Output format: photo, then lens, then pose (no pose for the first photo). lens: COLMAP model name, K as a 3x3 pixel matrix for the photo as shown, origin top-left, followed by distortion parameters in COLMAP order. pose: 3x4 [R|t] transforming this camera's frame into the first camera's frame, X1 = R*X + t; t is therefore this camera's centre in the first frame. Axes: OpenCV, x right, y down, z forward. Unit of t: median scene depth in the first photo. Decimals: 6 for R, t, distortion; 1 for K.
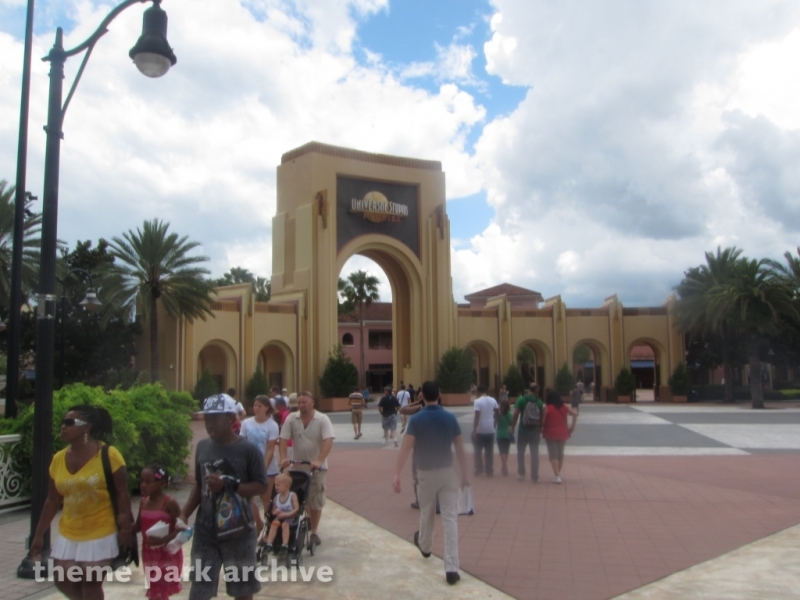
lens RADIAL K [[704.3, 0, 394.2], [0, 704.3, 290.5], [0, 0, 1]] dist [-0.071447, 0.005735]
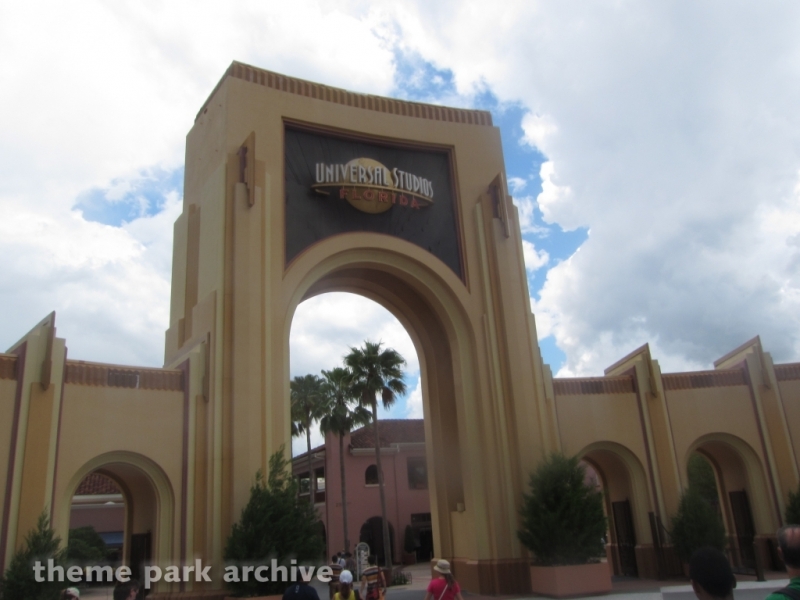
lens RADIAL K [[704.3, 0, 394.2], [0, 704.3, 290.5], [0, 0, 1]] dist [-0.071447, 0.005735]
pose [[0.992581, -0.082136, -0.089644, 0.029903], [0.060462, 0.973133, -0.222165, 0.066393], [0.105484, 0.215097, 0.970879, 0.498301]]
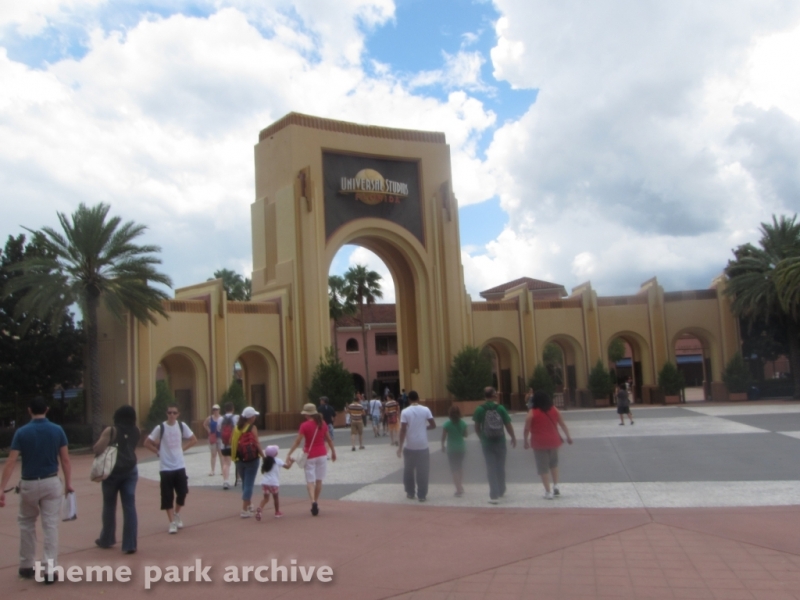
lens RADIAL K [[700.1, 0, 400.0], [0, 700.1, 300.0], [0, 0, 1]] dist [-0.052073, -0.009618]
pose [[0.998995, -0.041365, -0.017273, 0.017986], [0.041367, 0.999144, -0.000226, 0.019685], [0.017268, -0.000489, 0.999851, 0.141678]]
